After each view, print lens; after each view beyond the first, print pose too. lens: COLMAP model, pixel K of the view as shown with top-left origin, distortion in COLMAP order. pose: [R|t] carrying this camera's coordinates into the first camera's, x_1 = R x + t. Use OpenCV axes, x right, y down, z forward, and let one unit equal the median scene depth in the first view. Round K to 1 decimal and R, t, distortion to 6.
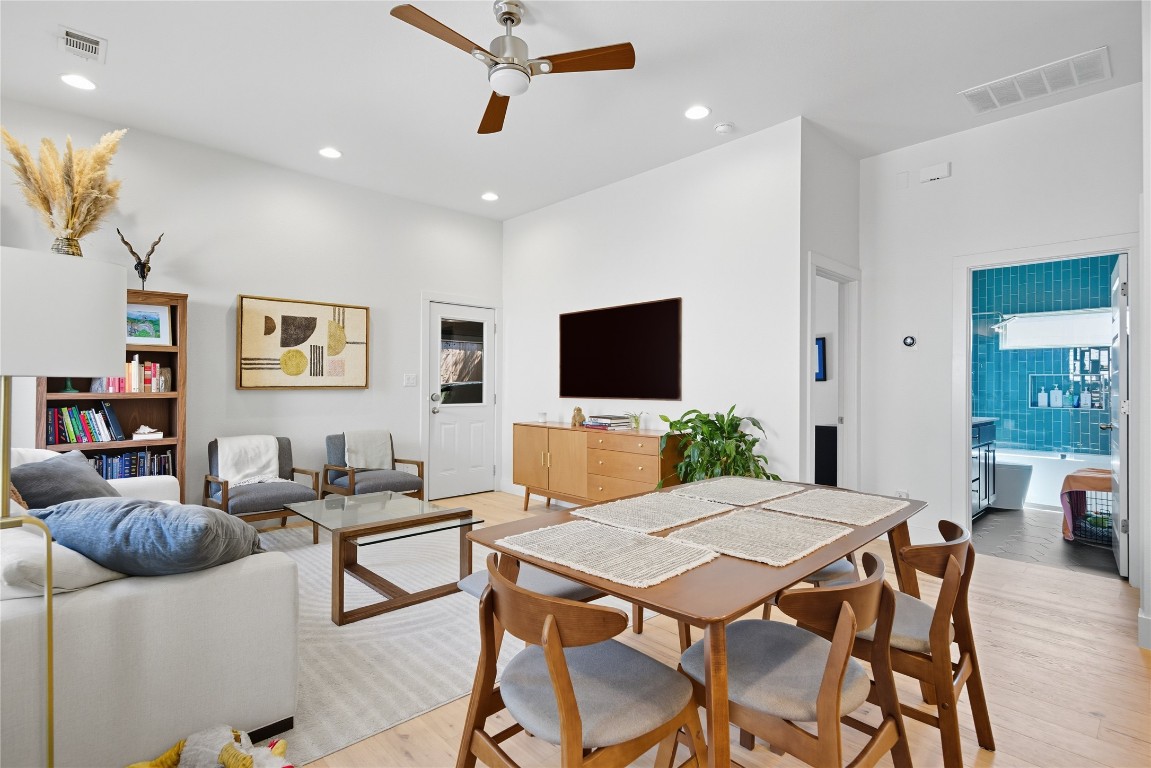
lens RADIAL K [[550.8, 0, 579.1], [0, 550.8, 380.5], [0, 0, 1]] dist [-0.001691, -0.000386]
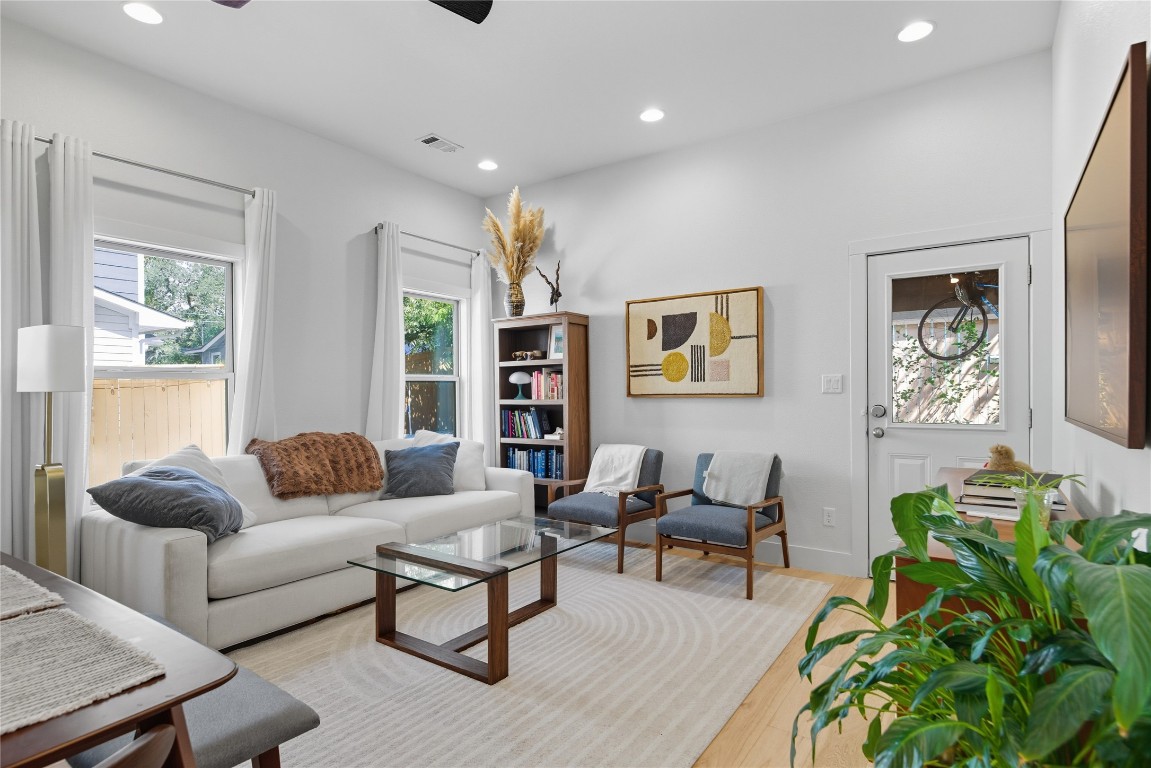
lens RADIAL K [[591.0, 0, 577.1], [0, 591.0, 394.0], [0, 0, 1]] dist [0.006043, 0.000465]
pose [[0.203588, -0.002694, -0.979053, 0.401159], [0.013053, 0.999915, -0.000037, 0.009107], [0.978970, -0.012772, 0.203605, 0.692611]]
